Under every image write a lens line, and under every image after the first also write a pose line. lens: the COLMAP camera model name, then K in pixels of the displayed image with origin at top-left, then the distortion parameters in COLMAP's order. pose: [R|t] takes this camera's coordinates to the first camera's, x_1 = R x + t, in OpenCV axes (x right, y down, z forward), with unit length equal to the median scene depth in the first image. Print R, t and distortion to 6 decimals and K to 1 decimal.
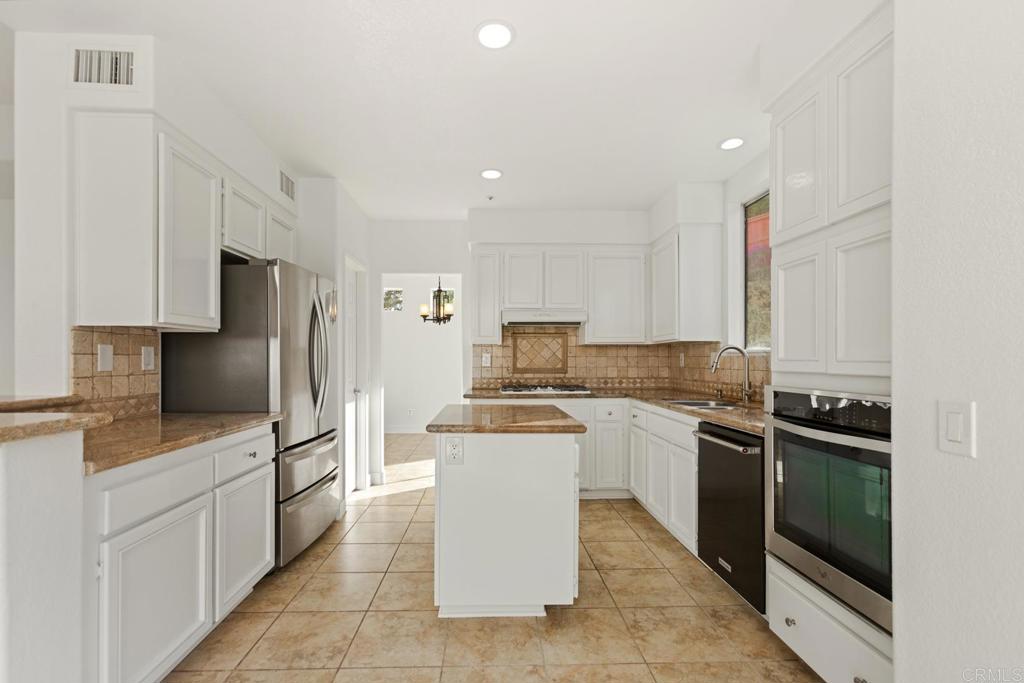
lens RADIAL K [[467.3, 0, 505.1], [0, 467.3, 357.9], [0, 0, 1]] dist [-0.005100, 0.000220]
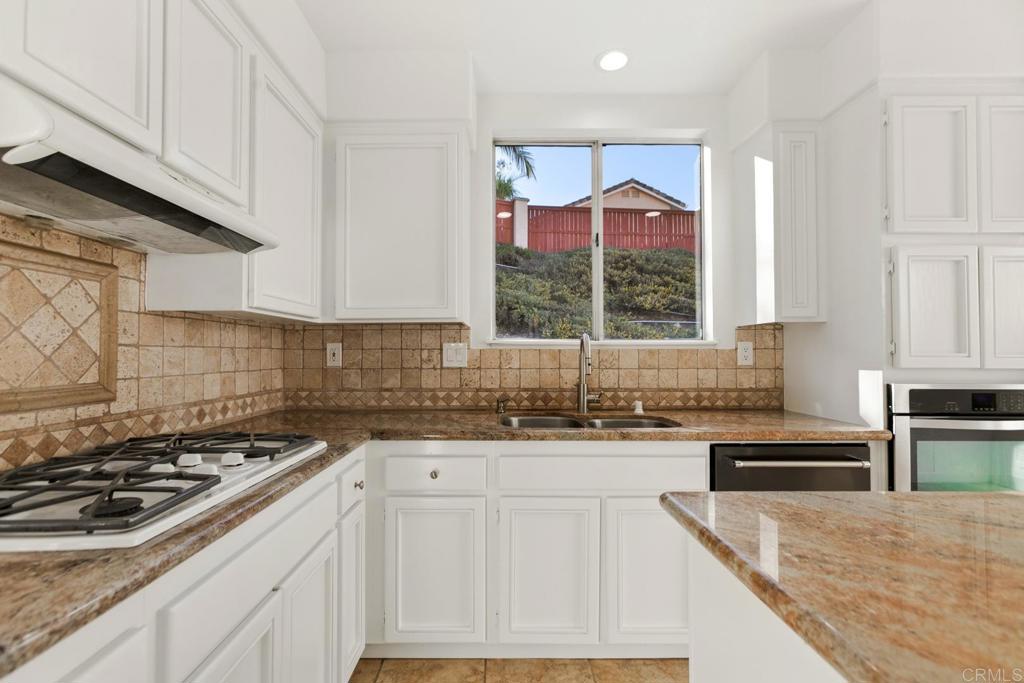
lens RADIAL K [[467.3, 0, 511.0], [0, 467.3, 345.5], [0, 0, 1]] dist [-0.005100, 0.000220]
pose [[0.022496, 0.015491, 0.999627, -0.159811], [-0.007000, 0.999858, -0.015337, 0.000448], [-0.999722, -0.006653, 0.022601, 0.739273]]
